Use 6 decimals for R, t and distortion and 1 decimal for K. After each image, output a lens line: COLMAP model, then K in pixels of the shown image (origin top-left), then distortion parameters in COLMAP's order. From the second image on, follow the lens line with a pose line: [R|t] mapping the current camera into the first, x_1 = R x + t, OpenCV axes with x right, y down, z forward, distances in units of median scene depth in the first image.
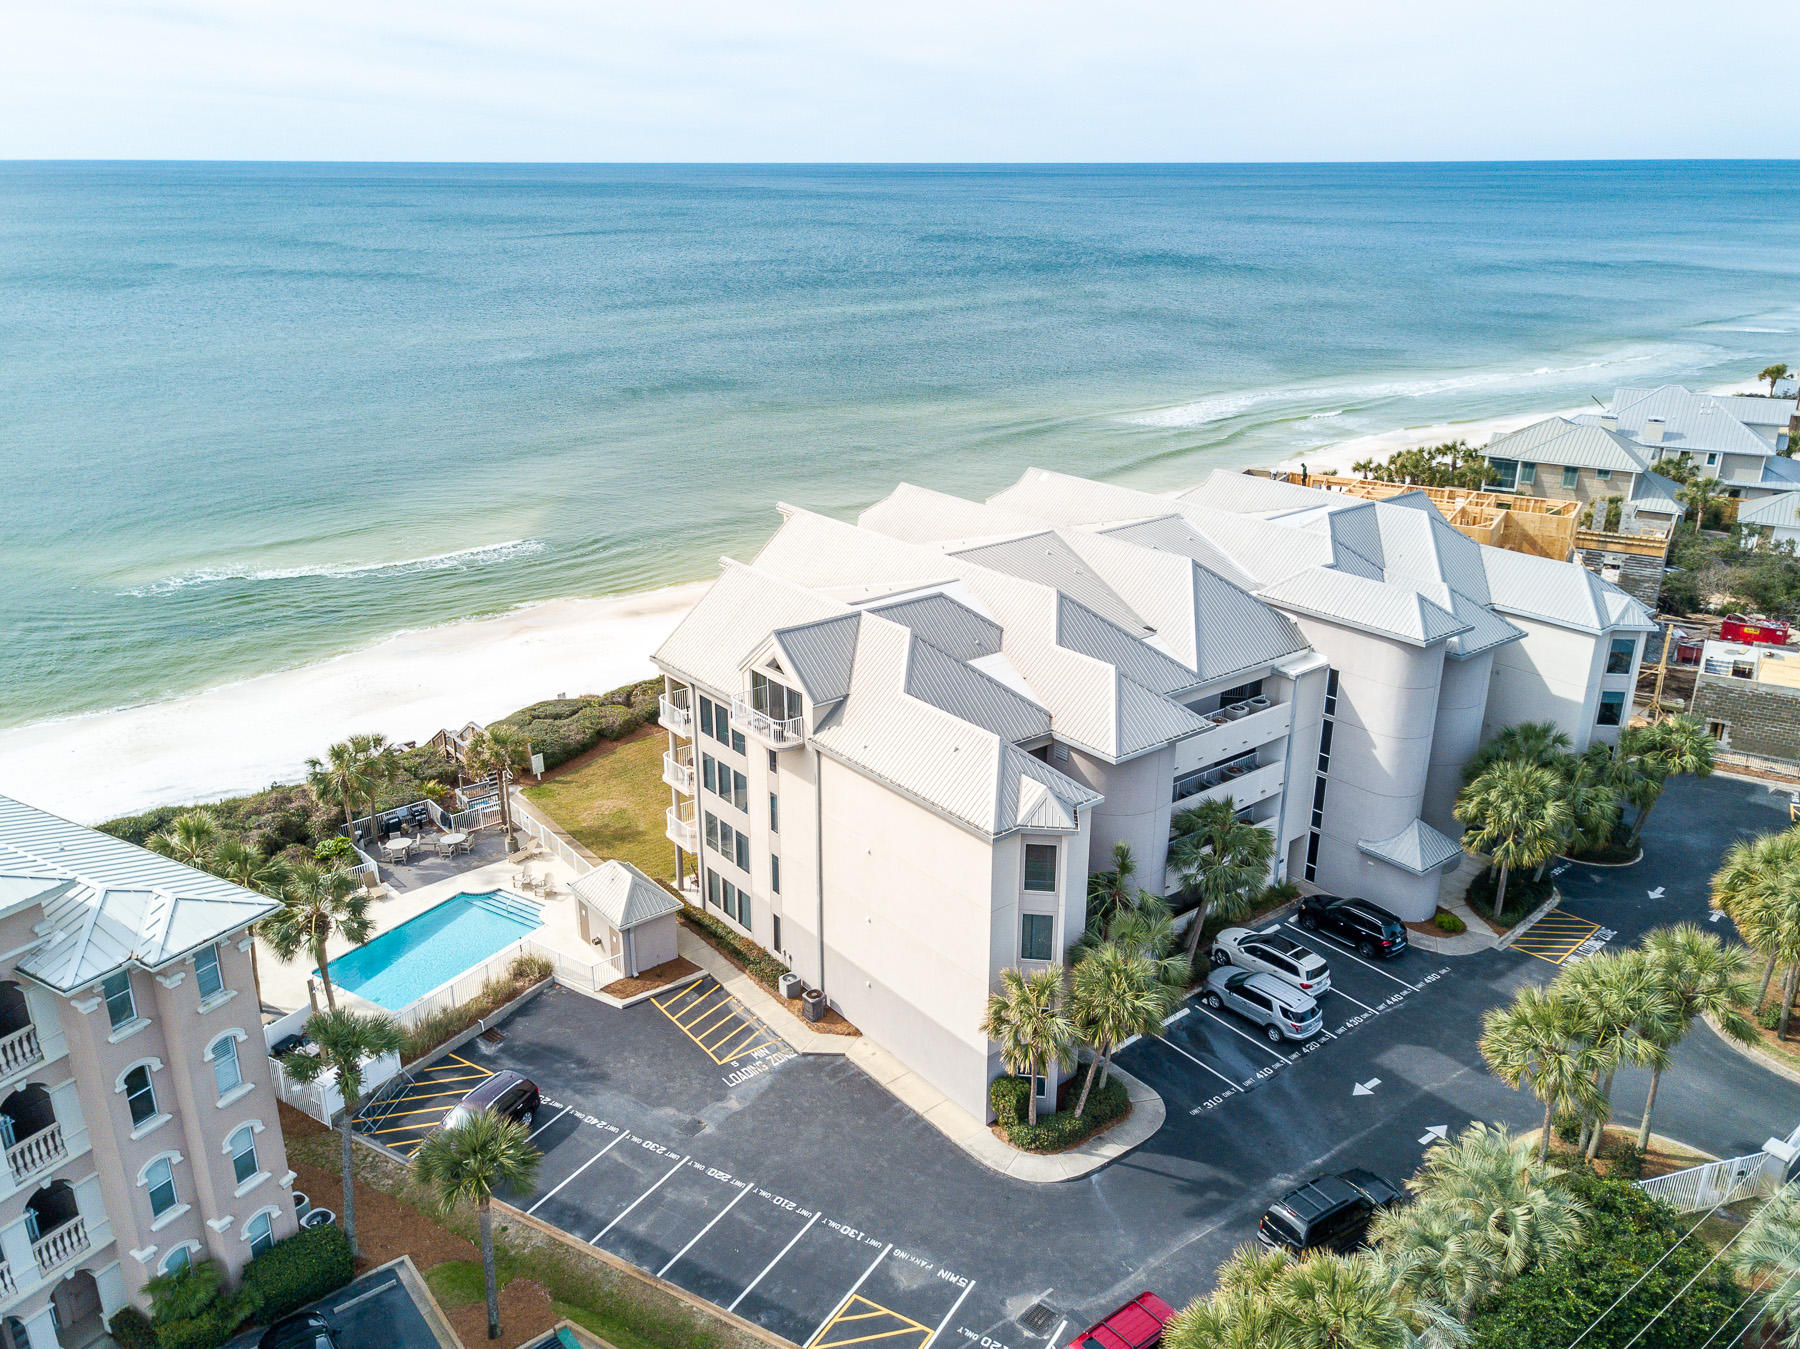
lens RADIAL K [[1365.6, 0, 891.1], [0, 1365.6, 704.0], [0, 0, 1]] dist [0.037088, -0.003416]
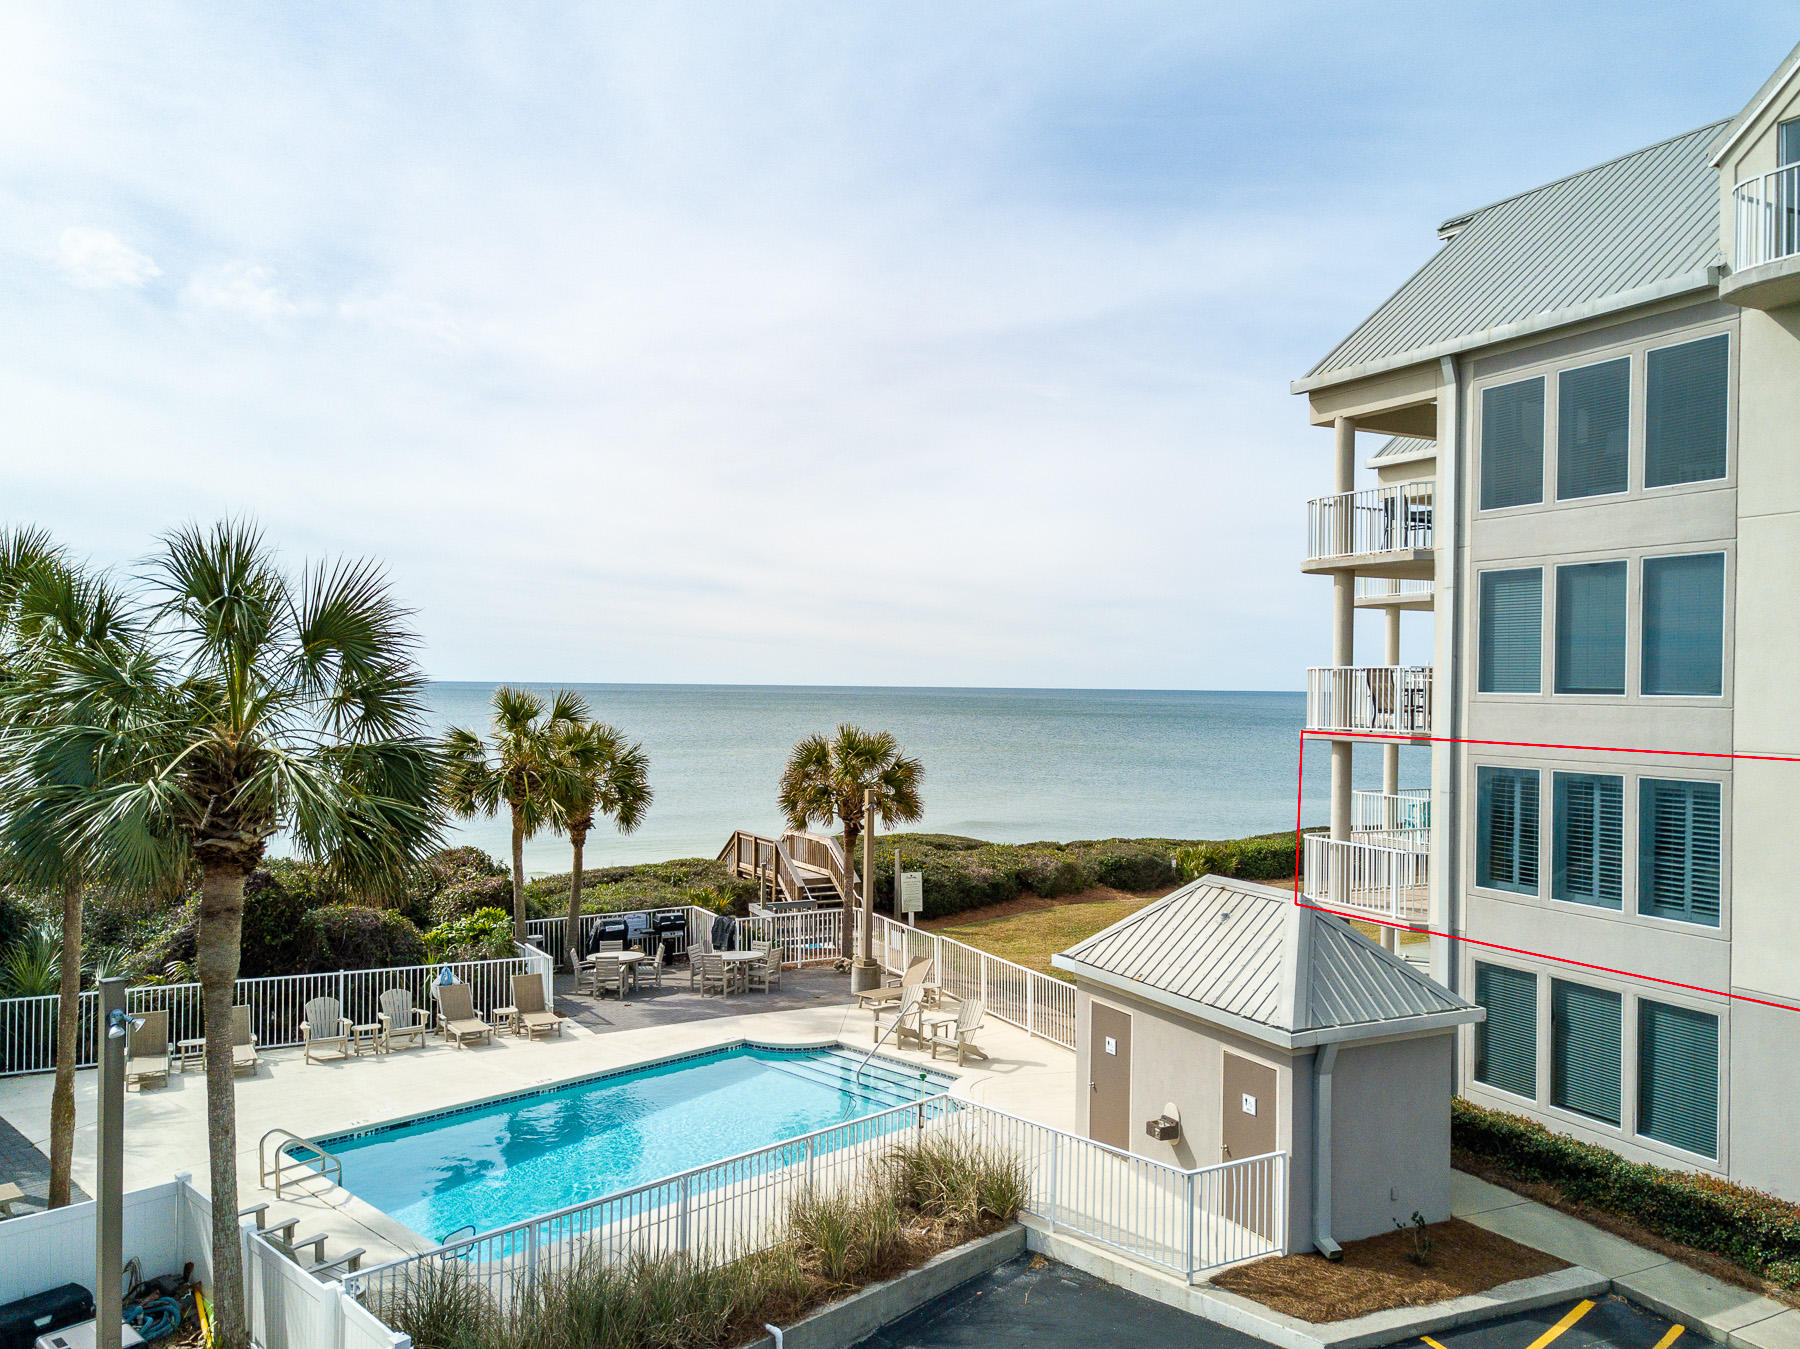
lens RADIAL K [[1365.6, 0, 891.1], [0, 1365.6, 704.0], [0, 0, 1]] dist [0.037088, -0.003416]
pose [[0.977483, 0.010227, -0.210768, -0.195224], [-0.084126, 0.934903, -0.344789, 0.180190], [0.193521, 0.354757, 0.914712, 0.631318]]
